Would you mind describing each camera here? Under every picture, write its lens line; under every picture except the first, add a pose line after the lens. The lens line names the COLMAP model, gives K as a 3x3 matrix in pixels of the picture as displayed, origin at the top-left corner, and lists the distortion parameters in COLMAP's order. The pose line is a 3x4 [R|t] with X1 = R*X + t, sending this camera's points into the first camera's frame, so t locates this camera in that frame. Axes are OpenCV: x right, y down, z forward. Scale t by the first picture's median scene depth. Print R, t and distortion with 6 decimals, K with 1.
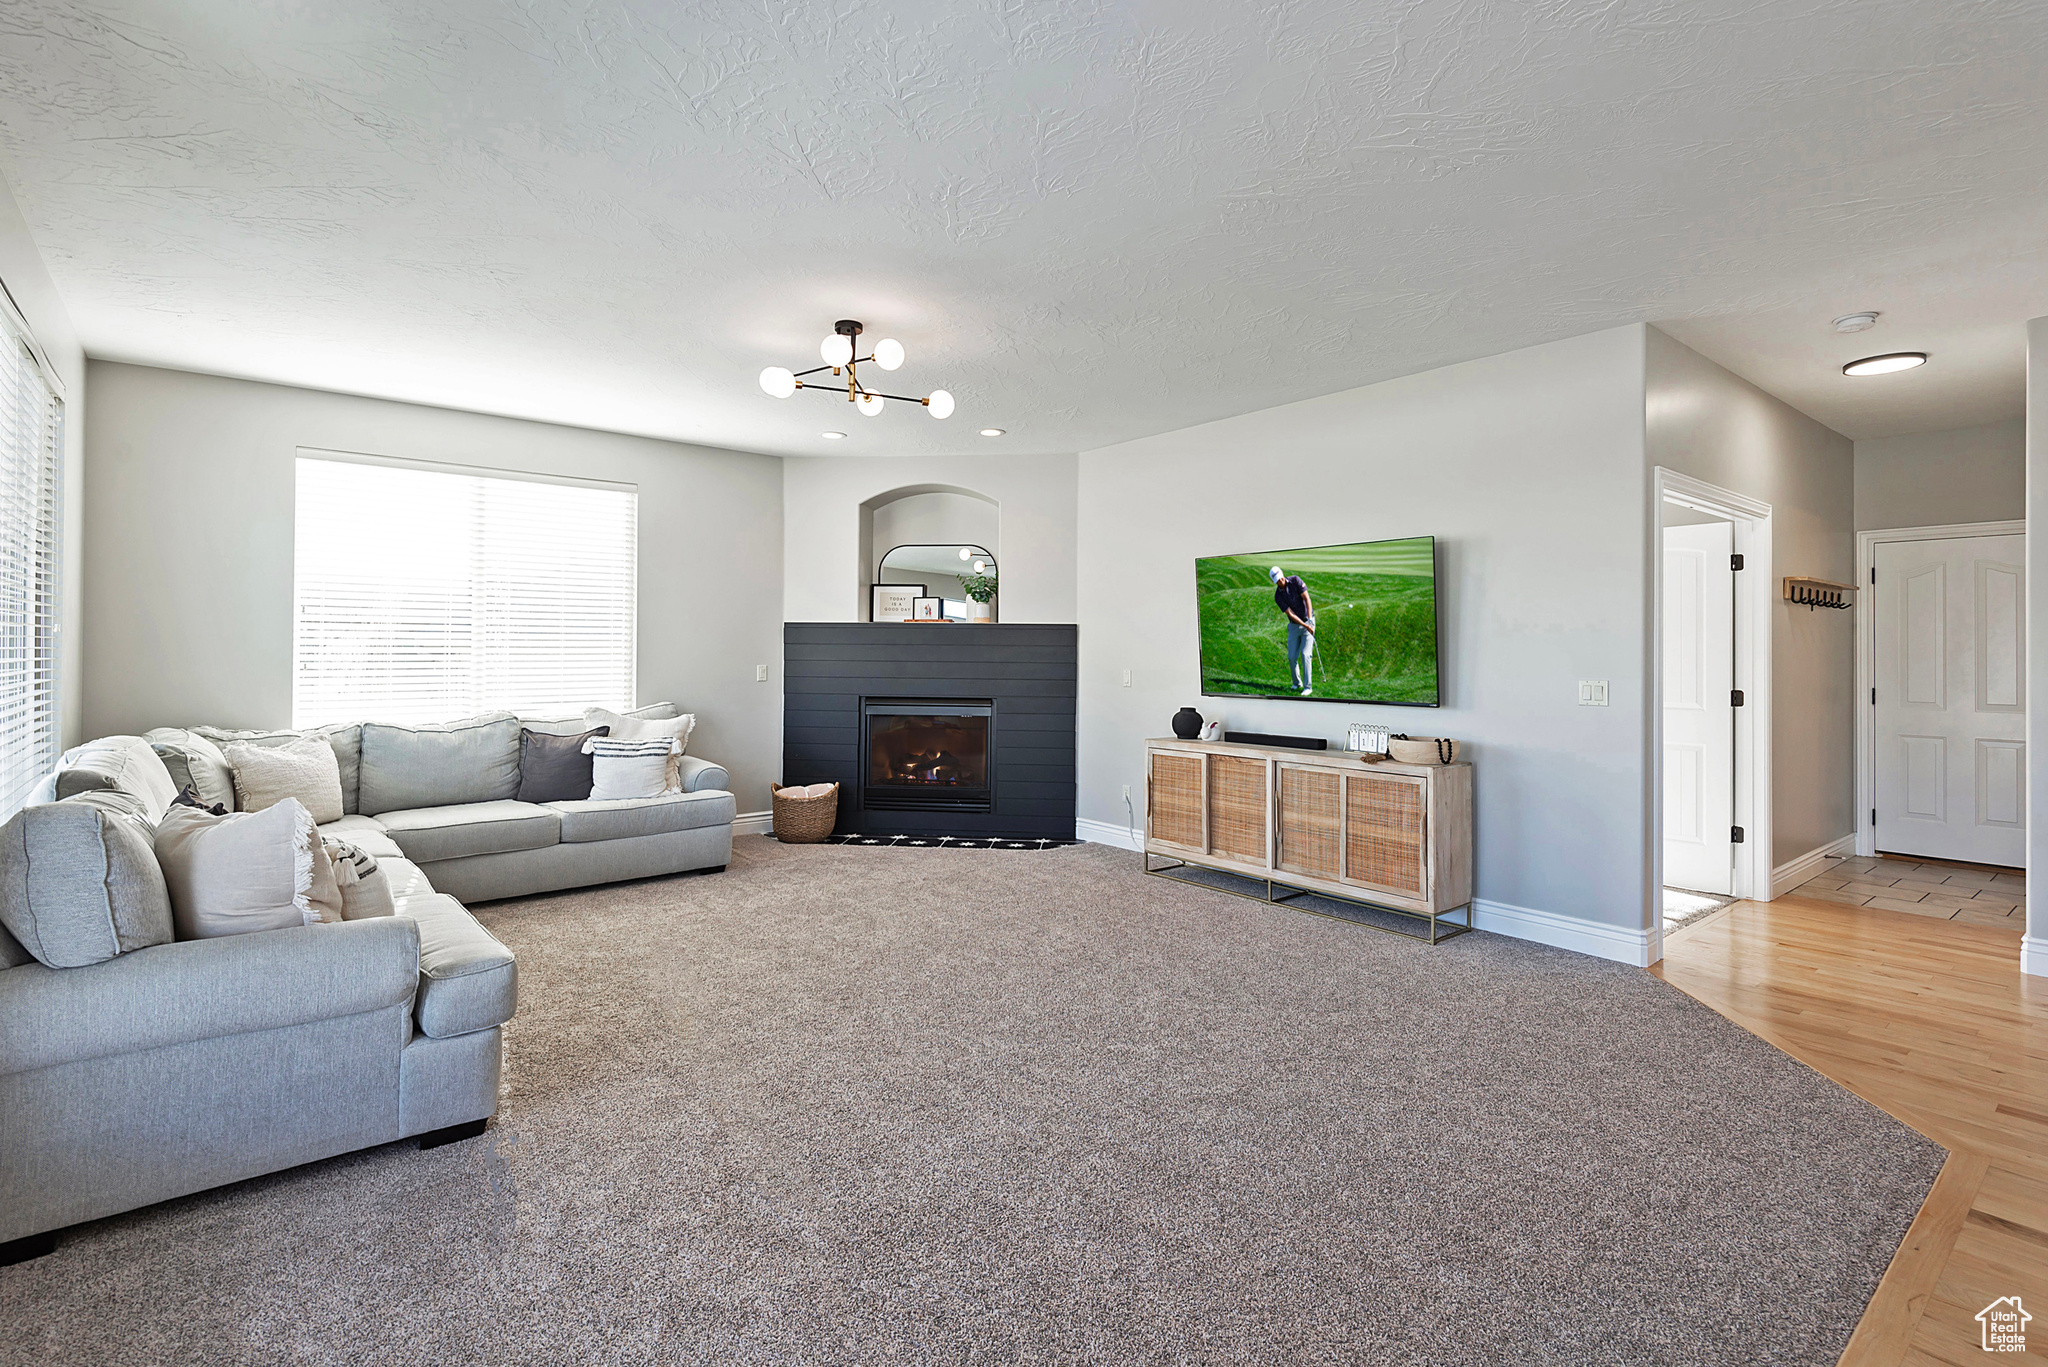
lens RADIAL K [[953.6, 0, 1054.0], [0, 953.6, 656.6], [0, 0, 1]] dist [0.014051, -0.000608]
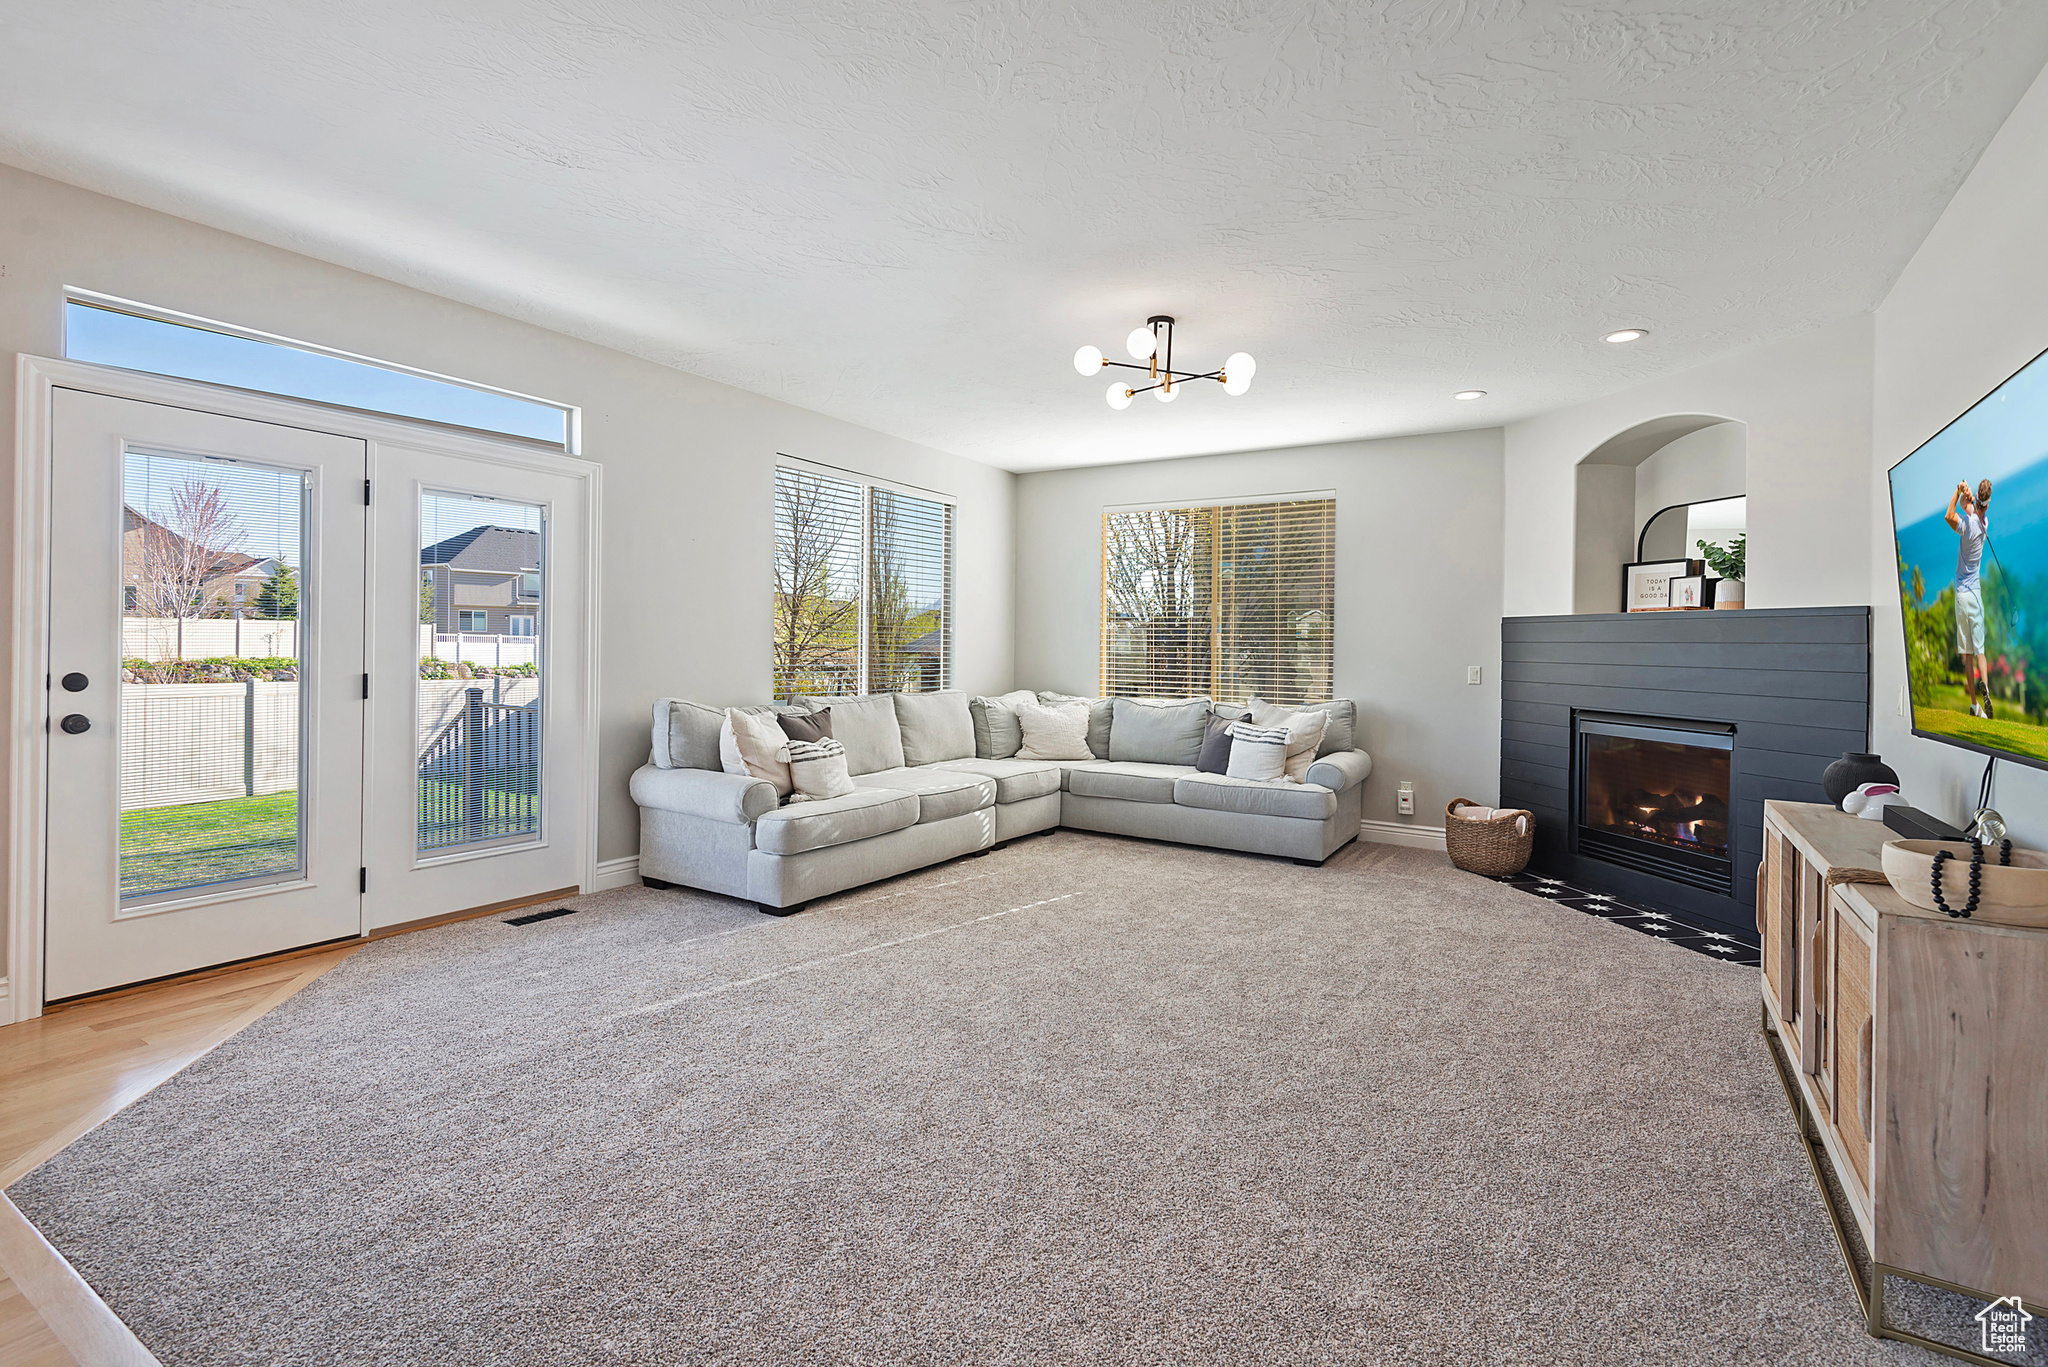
lens RADIAL K [[953.6, 0, 956.1], [0, 953.6, 627.1], [0, 0, 1]] dist [0.014051, -0.000608]
pose [[0.259542, -0.015651, -0.965605, 0.439456], [-0.022696, 0.999494, -0.022300, 0.004027], [0.965465, 0.027703, 0.259056, 0.318701]]
